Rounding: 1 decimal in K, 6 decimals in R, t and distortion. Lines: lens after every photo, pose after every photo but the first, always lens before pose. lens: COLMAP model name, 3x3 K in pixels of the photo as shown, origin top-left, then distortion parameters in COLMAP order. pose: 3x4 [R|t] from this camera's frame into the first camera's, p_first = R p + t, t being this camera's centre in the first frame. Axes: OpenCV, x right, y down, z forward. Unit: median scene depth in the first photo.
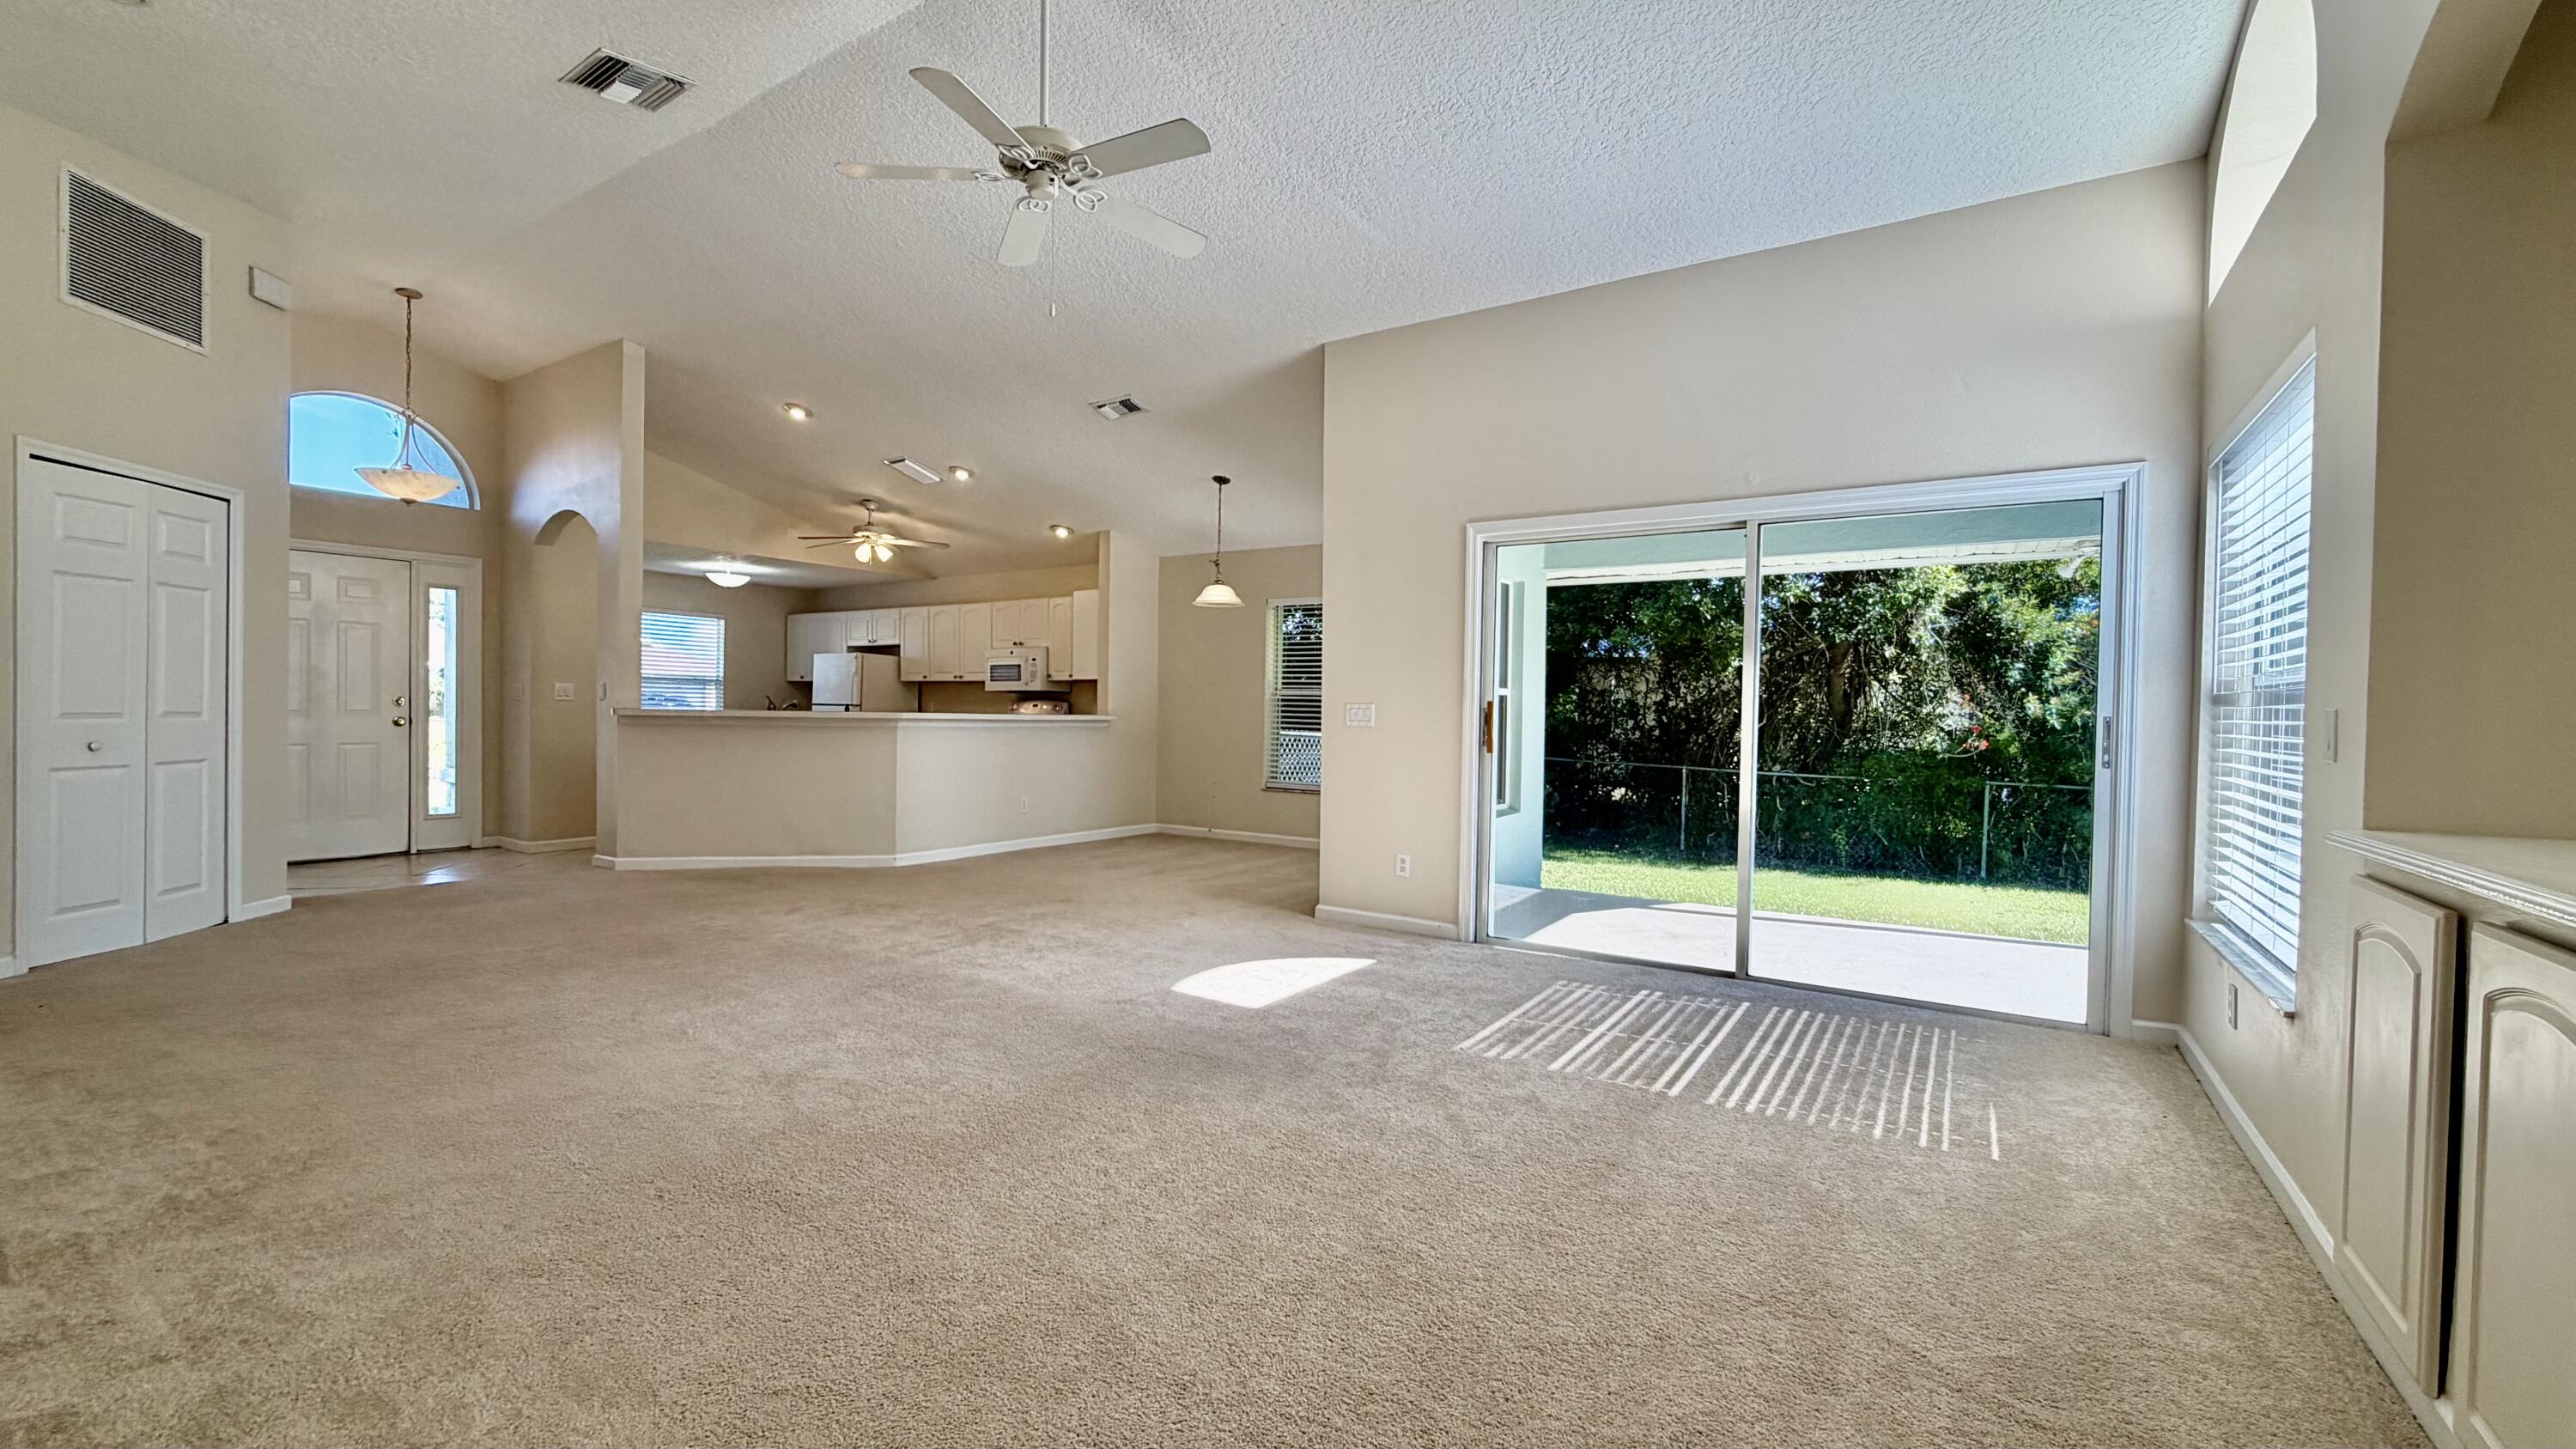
lens RADIAL K [[1041.4, 0, 1280.0], [0, 1041.4, 724.4], [0, 0, 1]] dist [-0.000182, -0.000149]
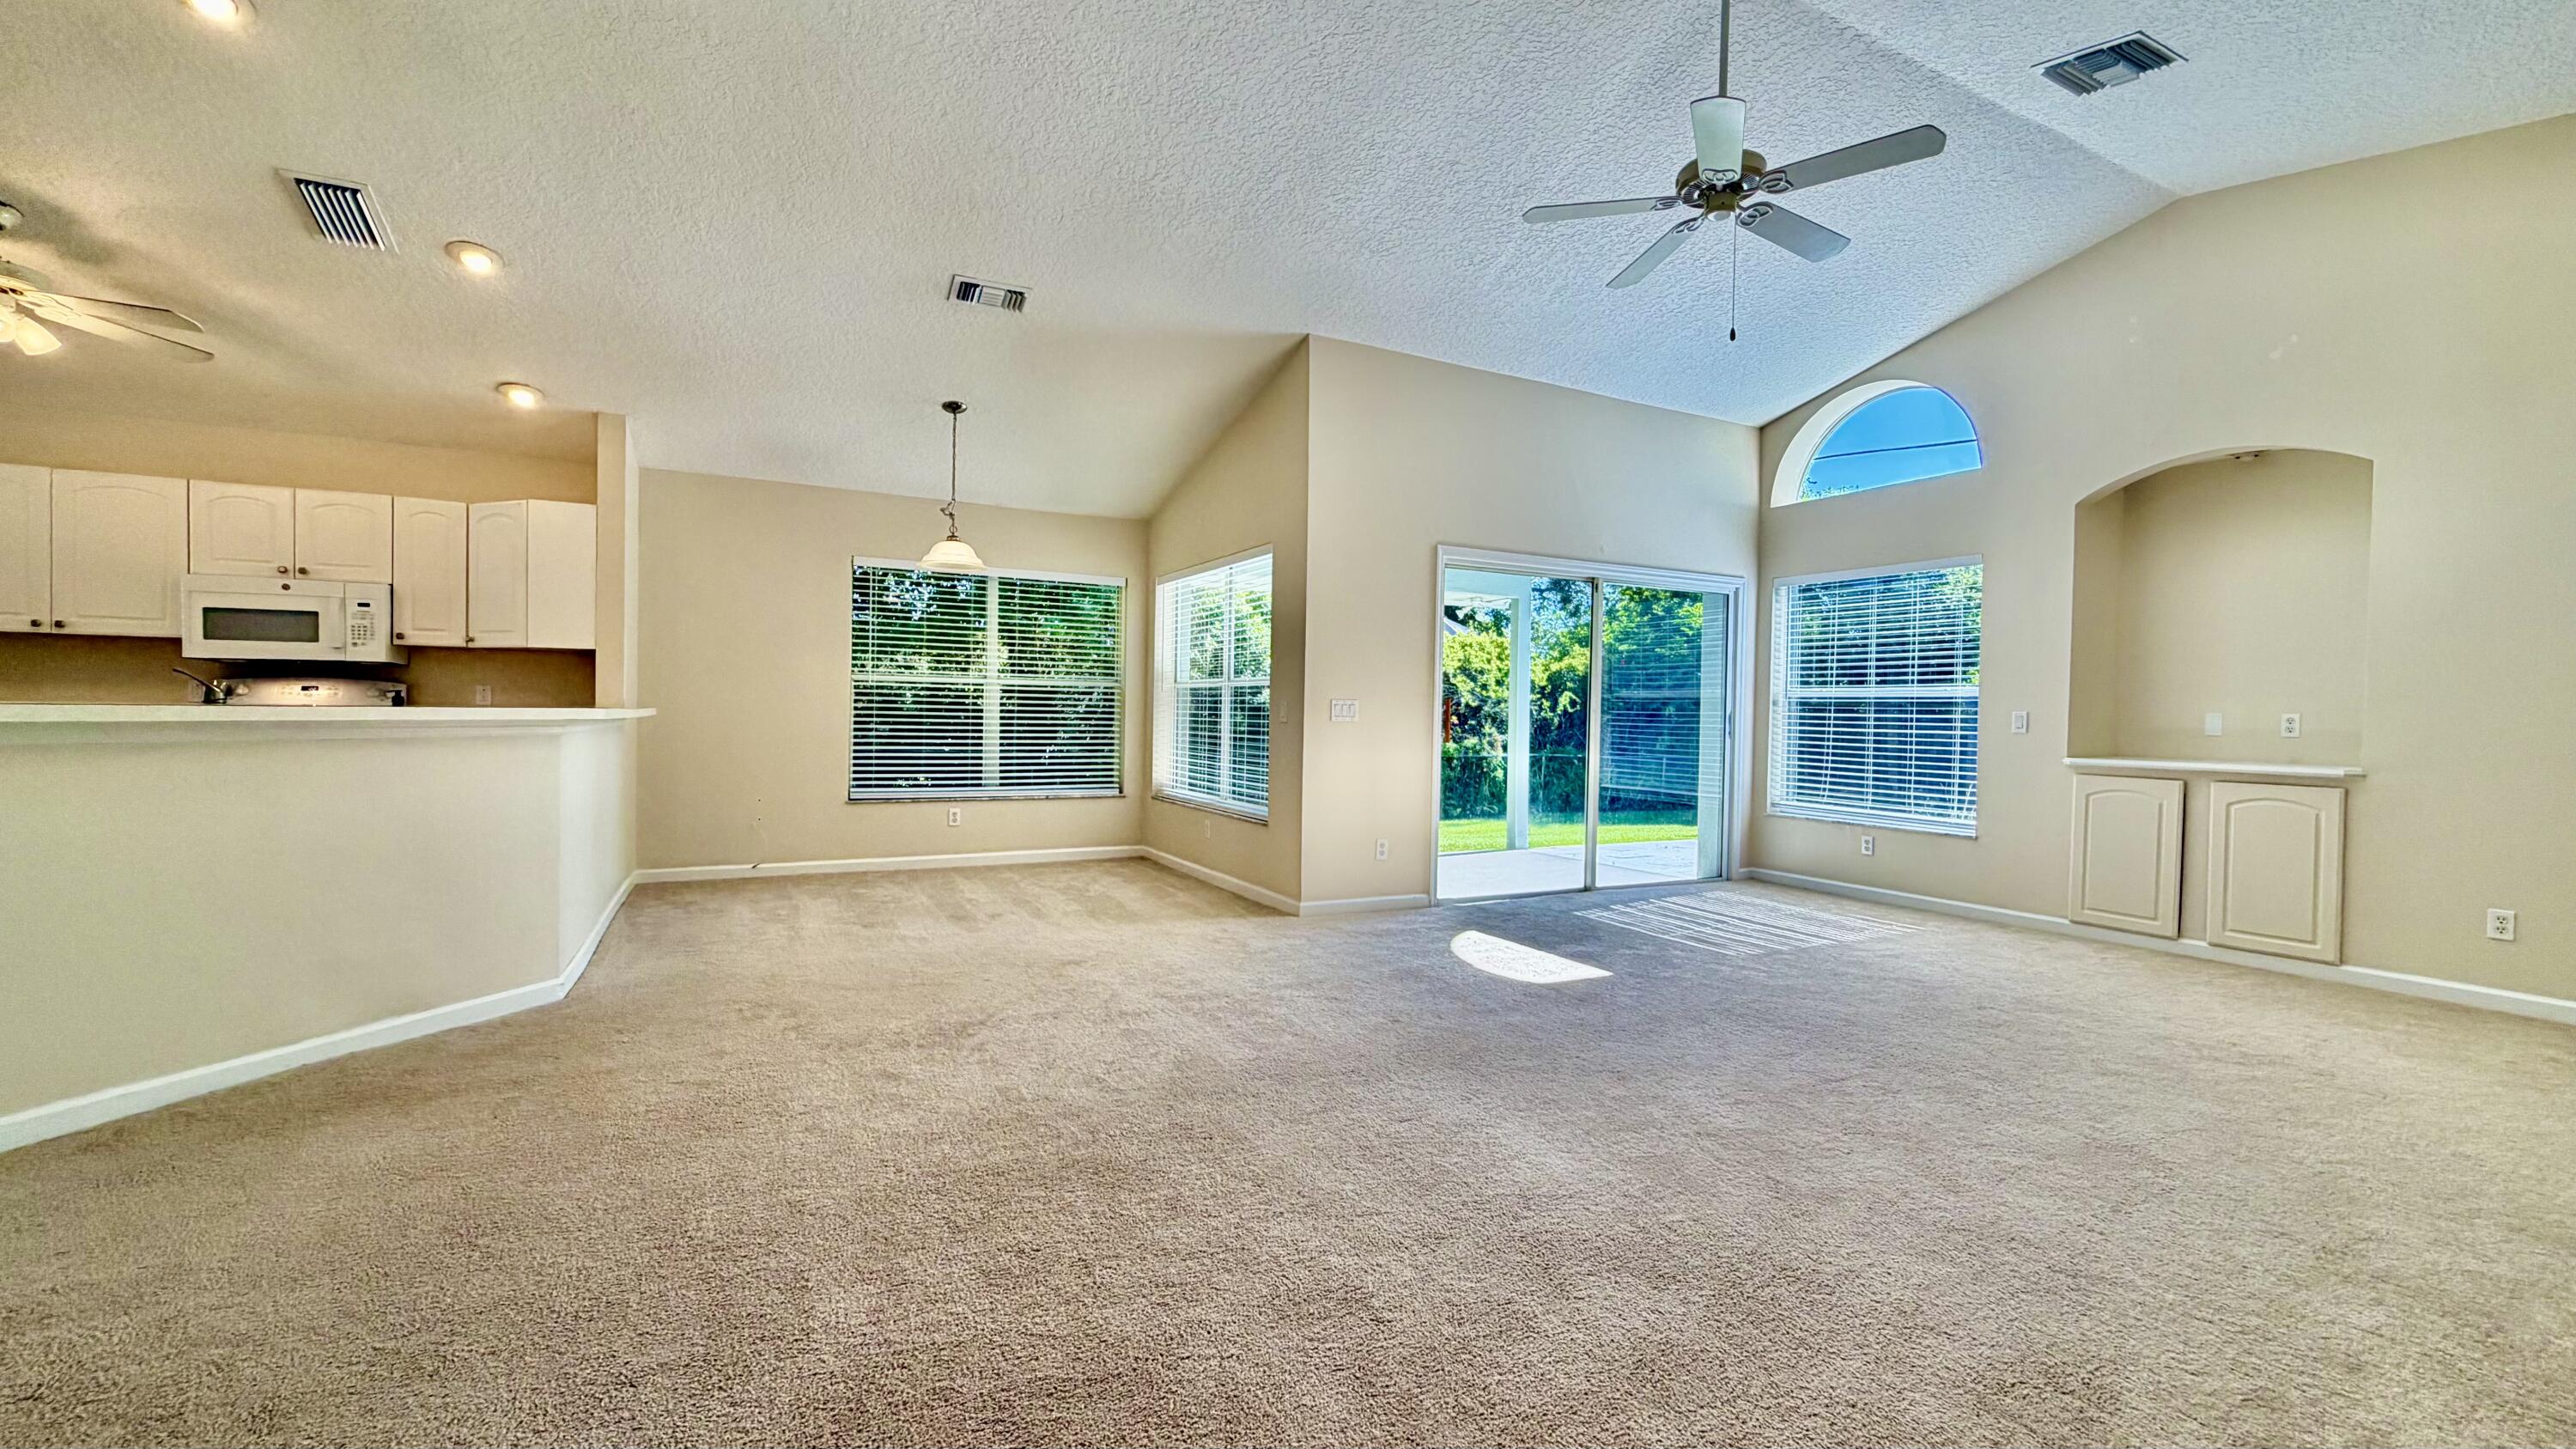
lens RADIAL K [[1035.2, 0, 1282.5], [0, 1035.2, 721.4], [0, 0, 1]] dist [0.000761, 0.000060]
pose [[0.486614, -0.016579, 0.873460, -0.510342], [0.002433, 0.999842, 0.017622, -0.009989], [-0.873614, -0.006450, 0.486577, 0.333162]]
